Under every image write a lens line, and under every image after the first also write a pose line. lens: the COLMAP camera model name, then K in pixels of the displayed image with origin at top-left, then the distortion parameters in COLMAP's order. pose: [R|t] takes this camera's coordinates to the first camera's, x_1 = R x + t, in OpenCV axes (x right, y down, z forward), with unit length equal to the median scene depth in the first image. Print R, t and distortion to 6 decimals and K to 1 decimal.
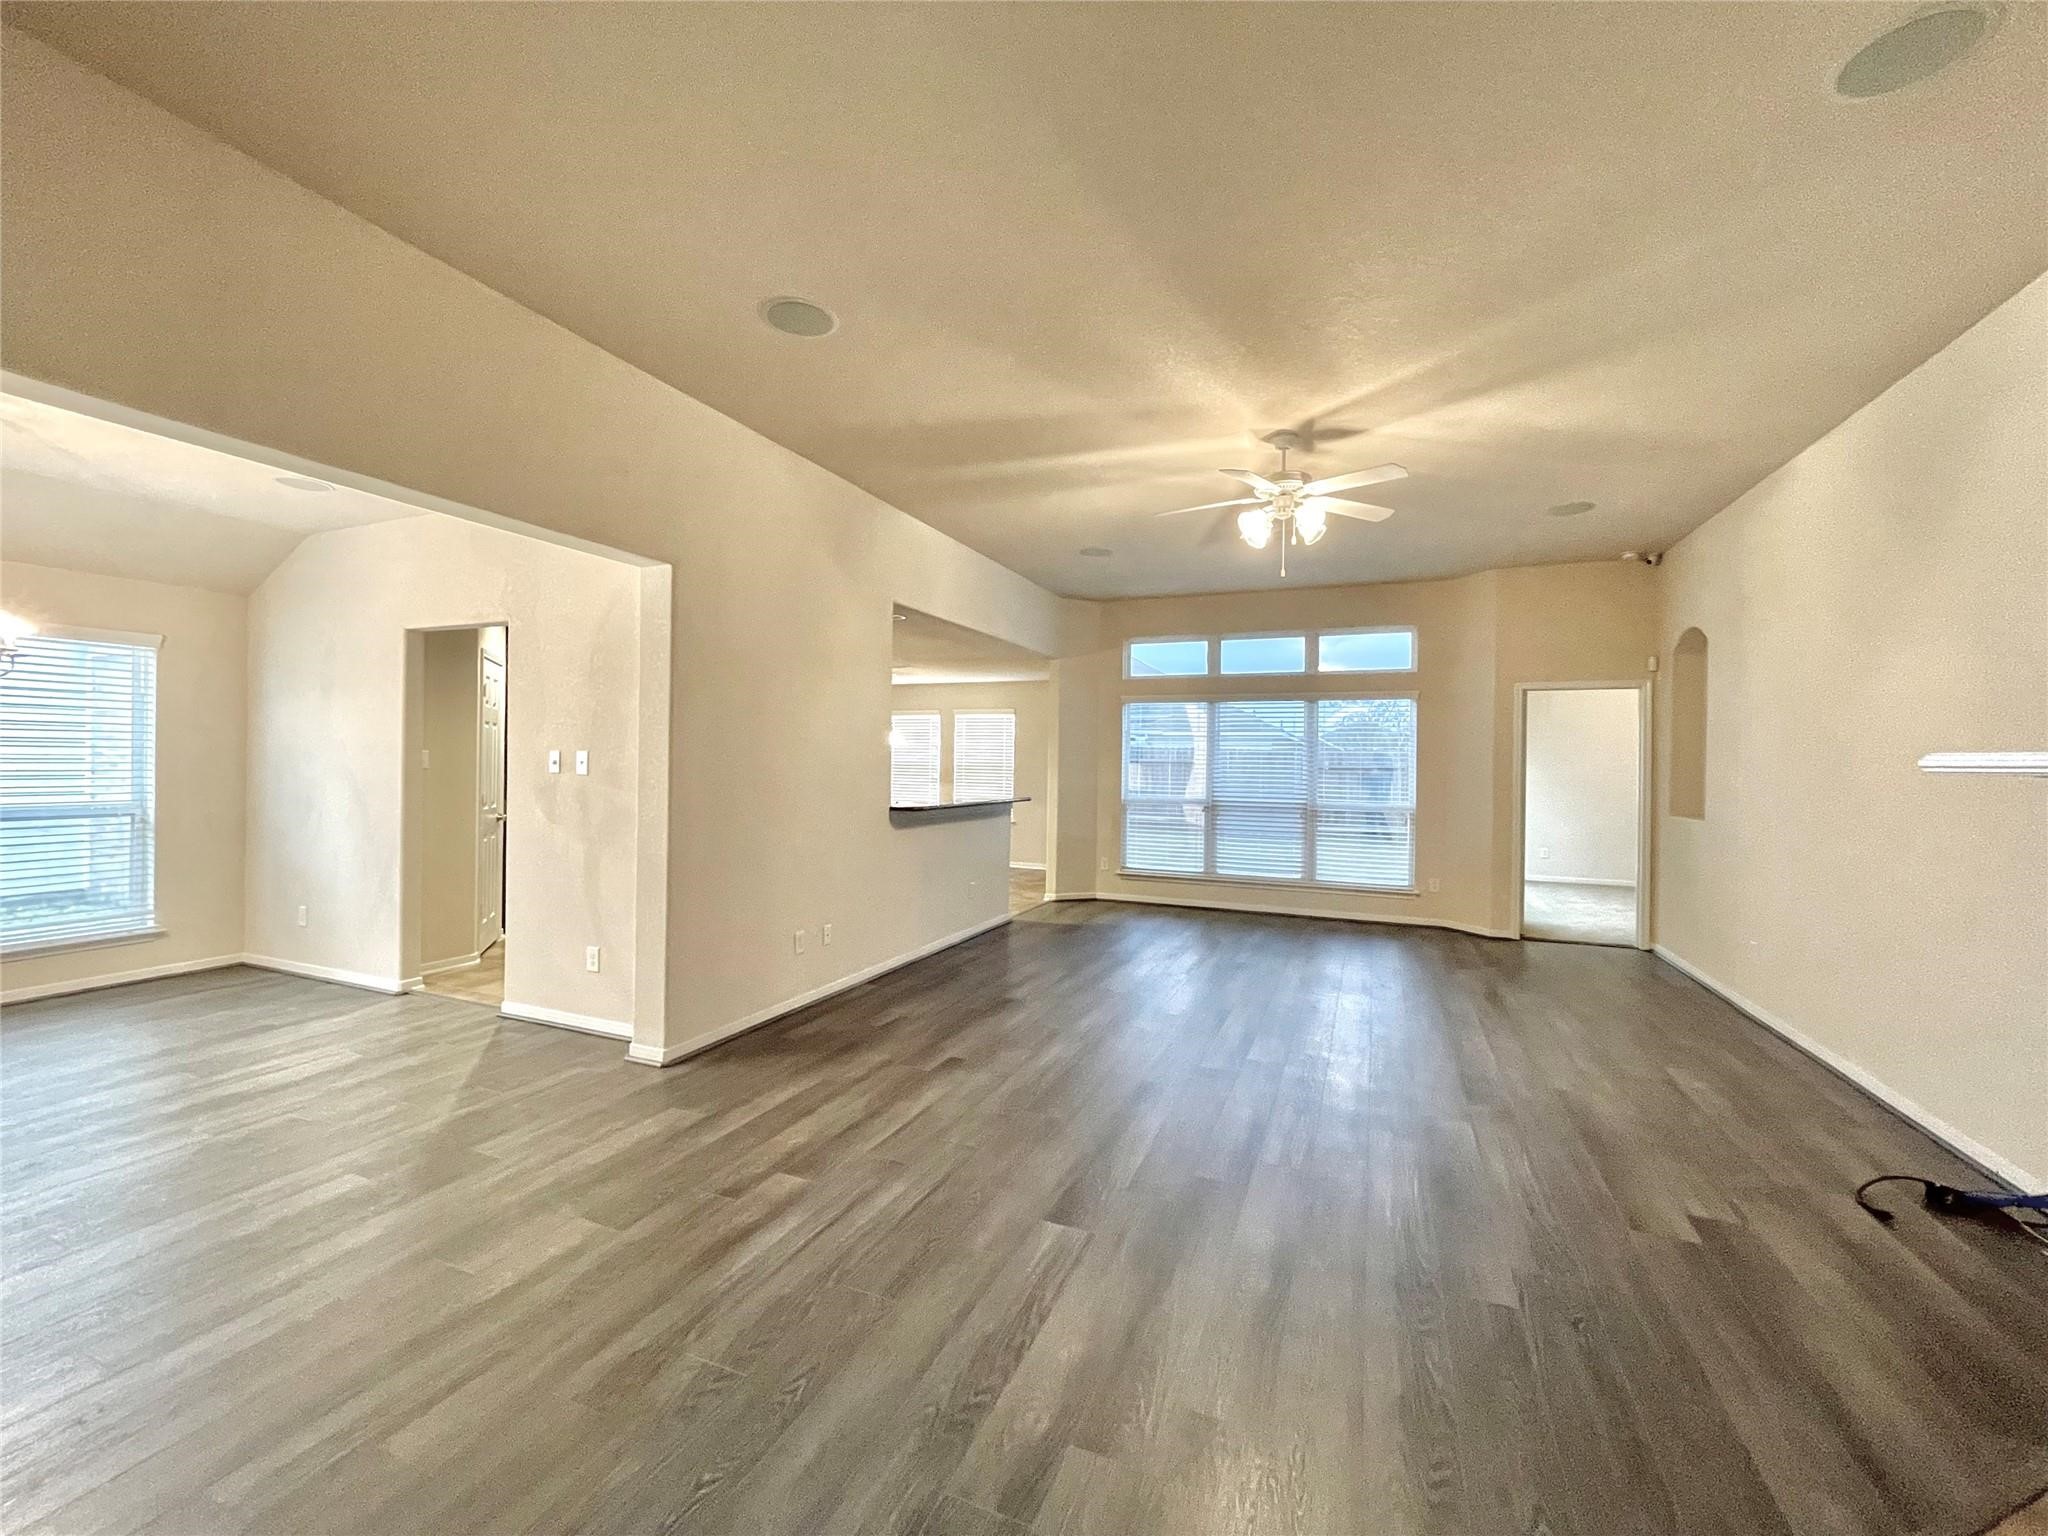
lens RADIAL K [[834.0, 0, 1017.5], [0, 834.0, 769.7], [0, 0, 1]] dist [-0.000021, -0.000319]
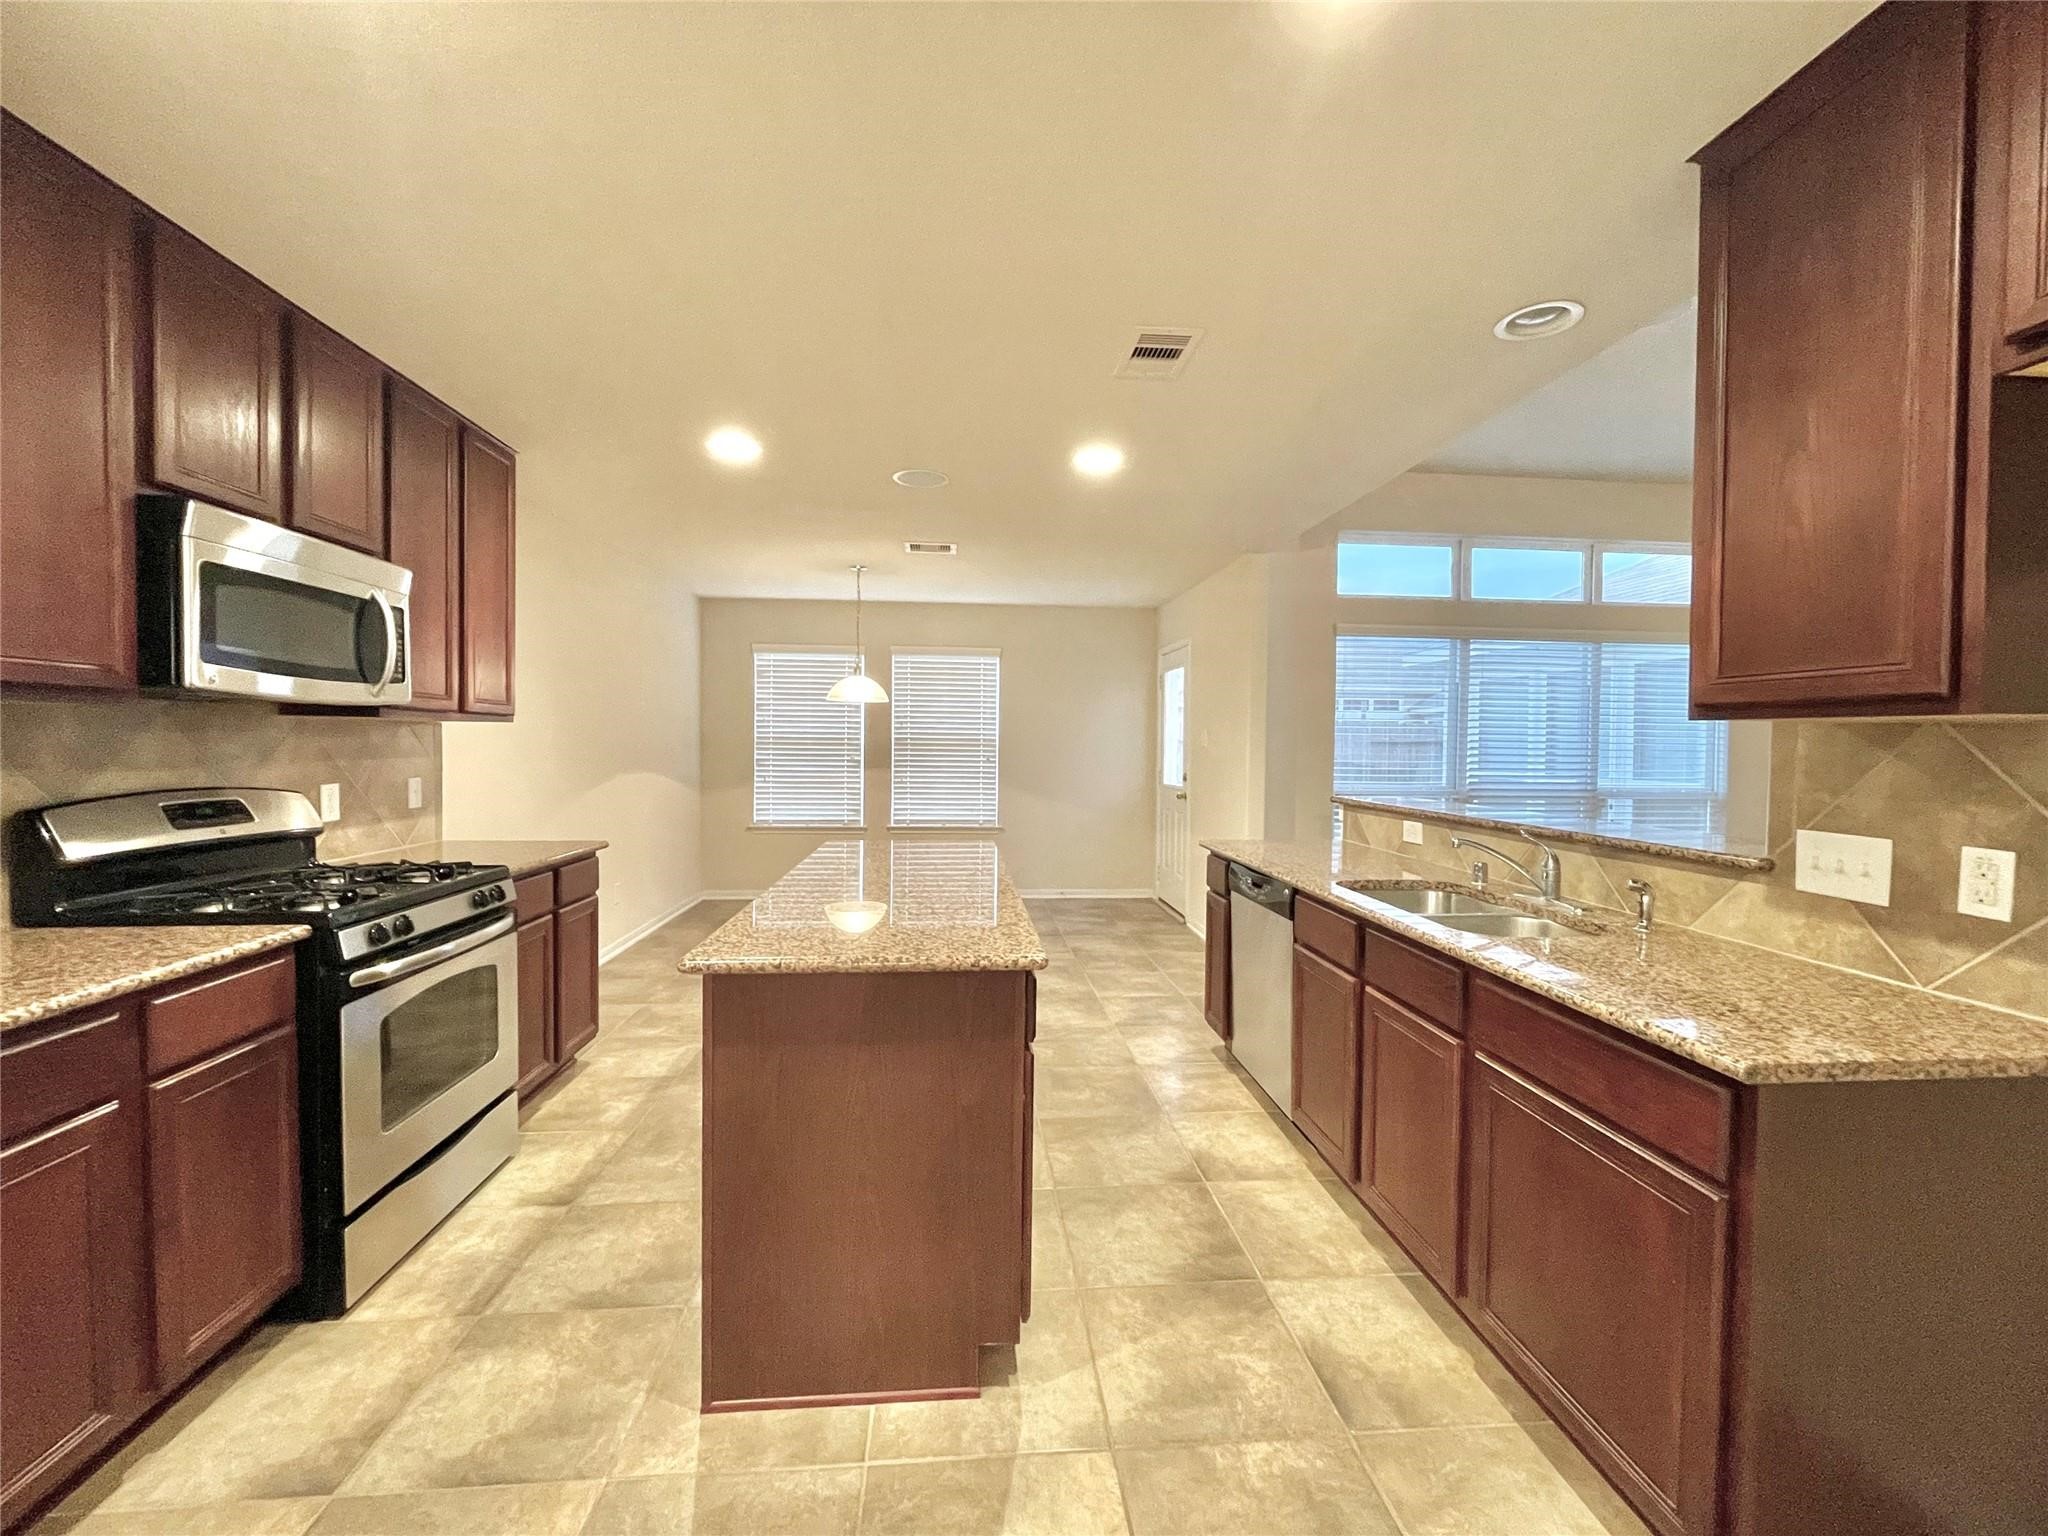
lens RADIAL K [[834.0, 0, 1005.2], [0, 834.0, 759.2], [0, 0, 1]] dist [-0.000021, -0.000319]
pose [[0.891219, -0.017500, 0.453236, -0.426232], [0.009403, 0.999753, 0.020113, -0.003124], [-0.453476, -0.013663, 0.891164, 0.636006]]
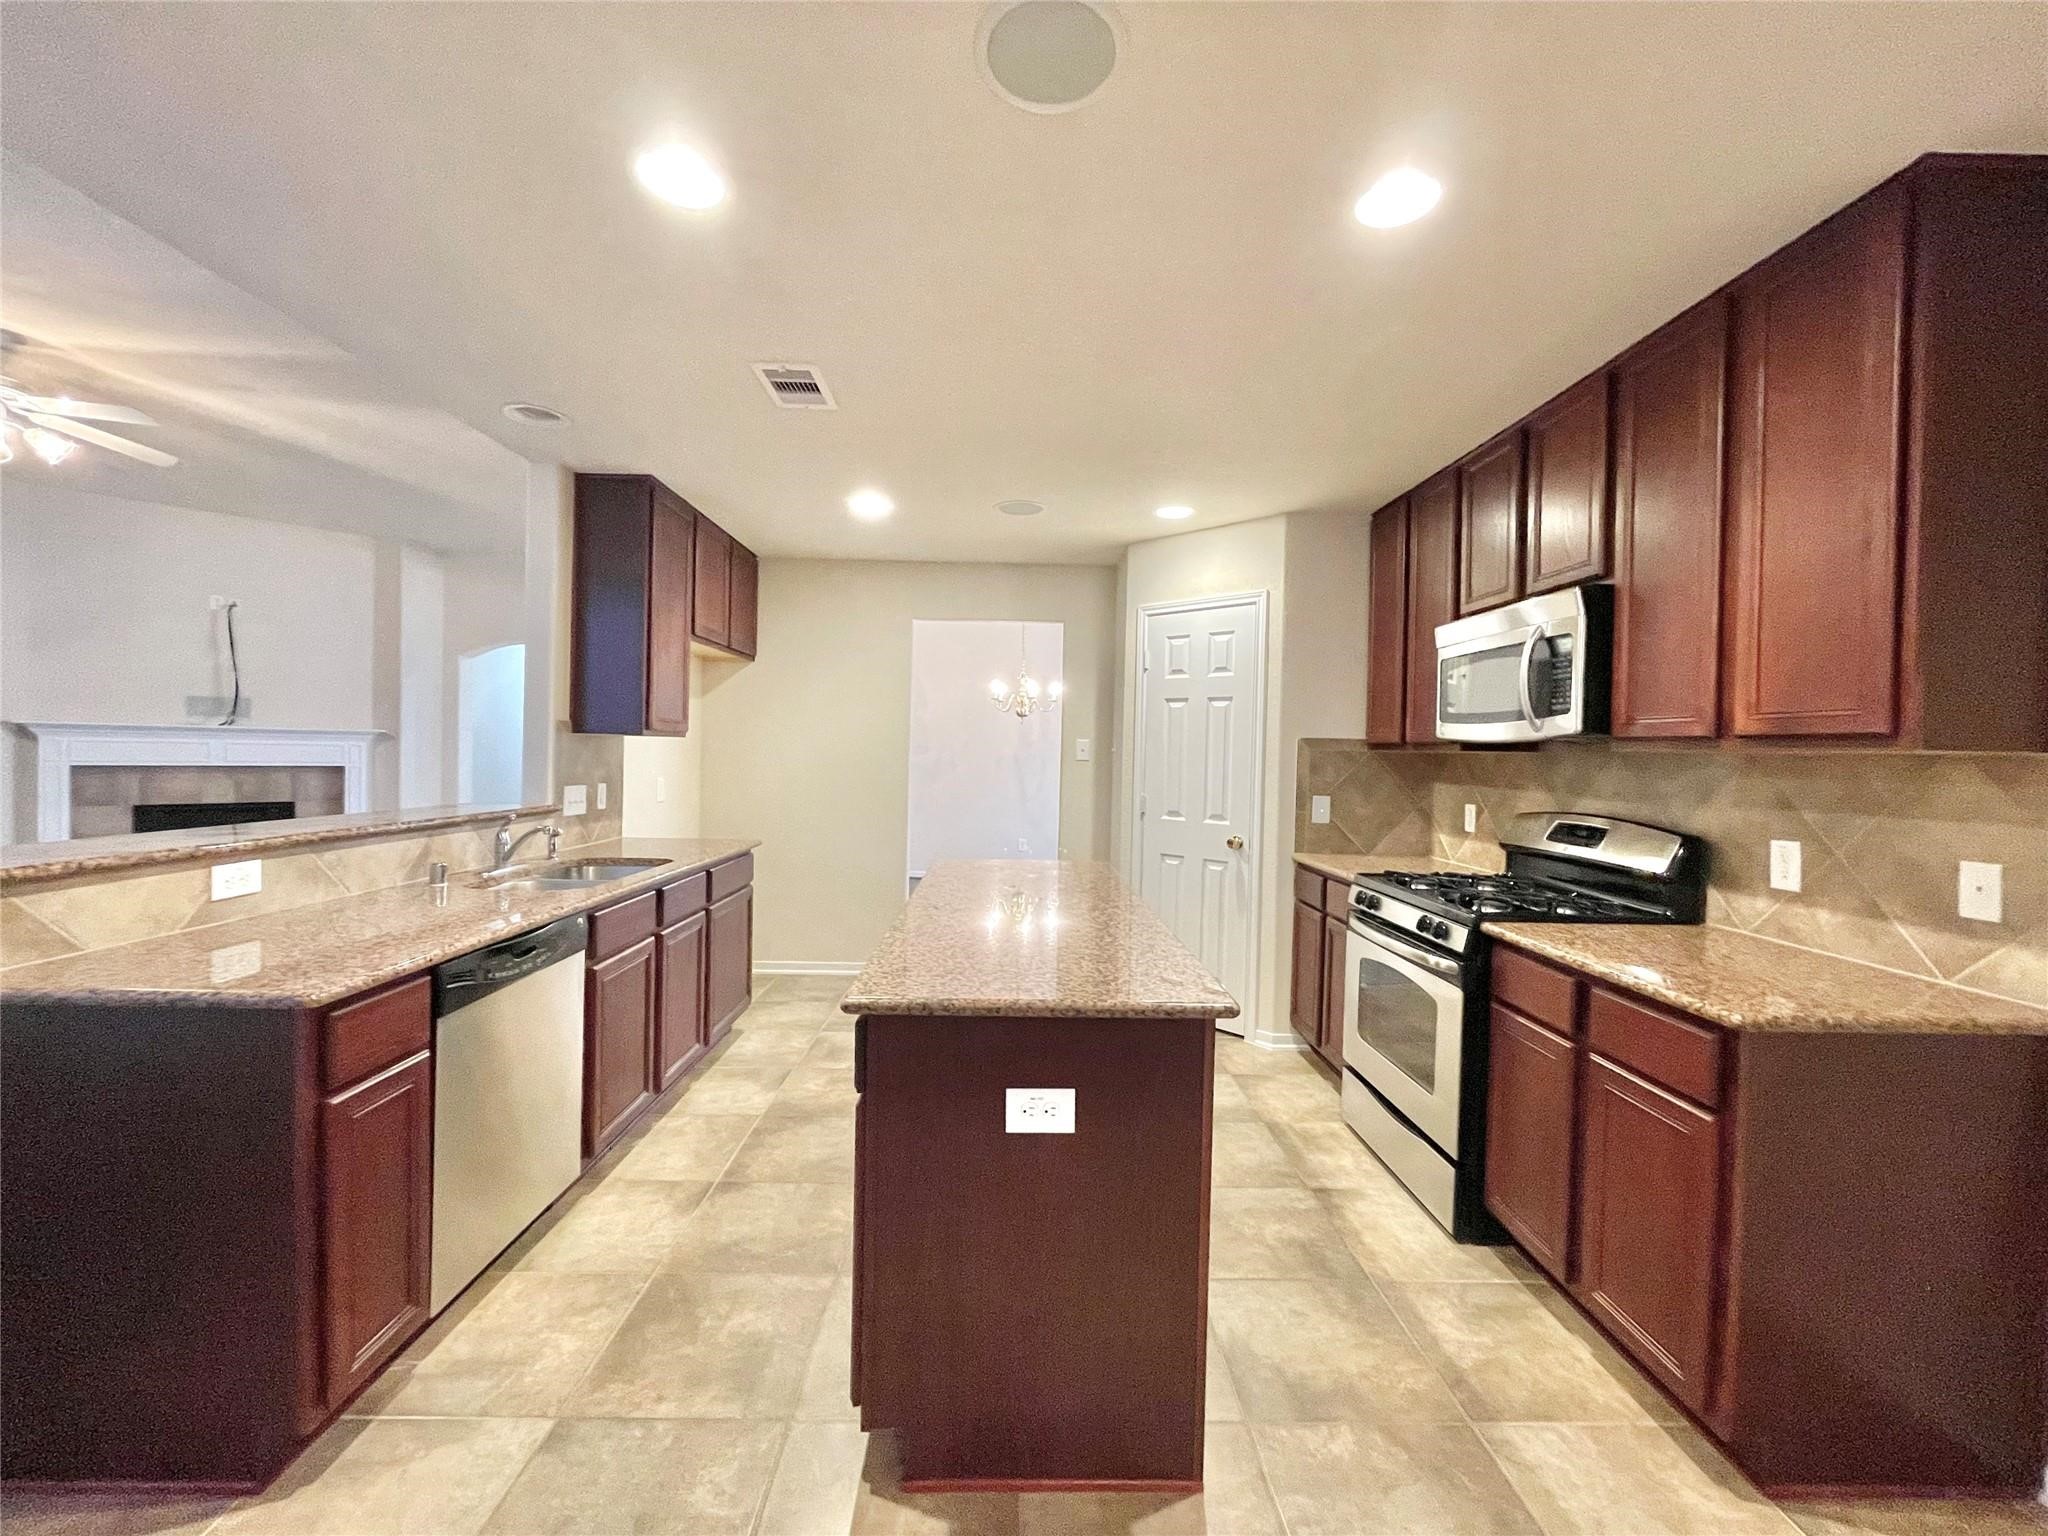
lens RADIAL K [[834.0, 0, 1016.5], [0, 834.0, 757.2], [0, 0, 1]] dist [-0.000021, -0.000319]
pose [[-0.913588, -0.032678, -0.405326, -0.171428], [-0.040081, 0.999148, 0.009788, -0.008041], [0.404661, 0.025189, -0.914120, 1.259452]]
